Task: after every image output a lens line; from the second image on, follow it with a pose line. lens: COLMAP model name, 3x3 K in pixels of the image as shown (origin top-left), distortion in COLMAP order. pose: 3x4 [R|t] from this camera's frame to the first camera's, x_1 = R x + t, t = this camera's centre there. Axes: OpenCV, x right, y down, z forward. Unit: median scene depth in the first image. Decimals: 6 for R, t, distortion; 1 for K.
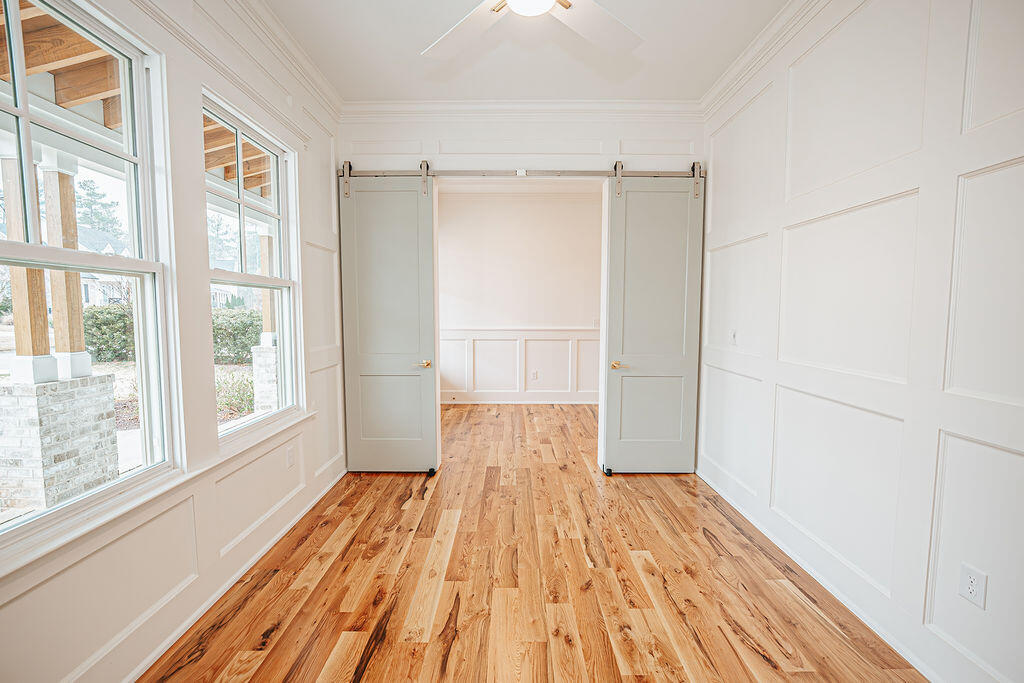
lens RADIAL K [[408.0, 0, 511.4], [0, 408.0, 340.8], [0, 0, 1]] dist [-0.025398, 0.005923]
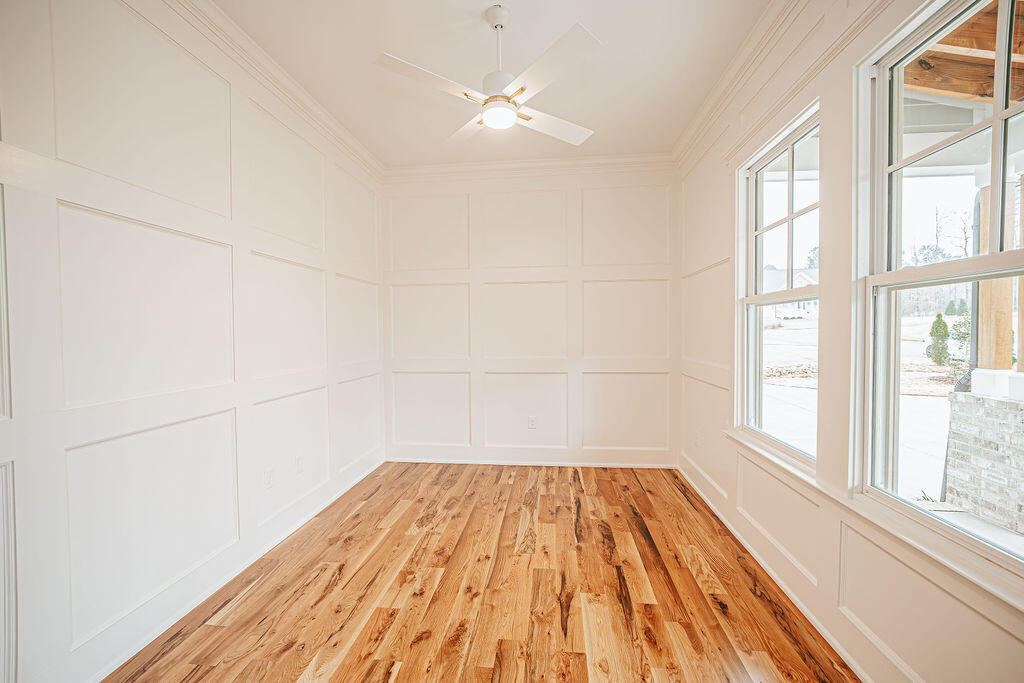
lens RADIAL K [[408.0, 0, 511.4], [0, 408.0, 340.8], [0, 0, 1]] dist [-0.025398, 0.005923]
pose [[-0.994412, 0.002506, 0.105541, -0.119422], [0.012969, 0.995046, 0.098564, -0.146144], [-0.104771, 0.099382, -0.989518, 2.035504]]
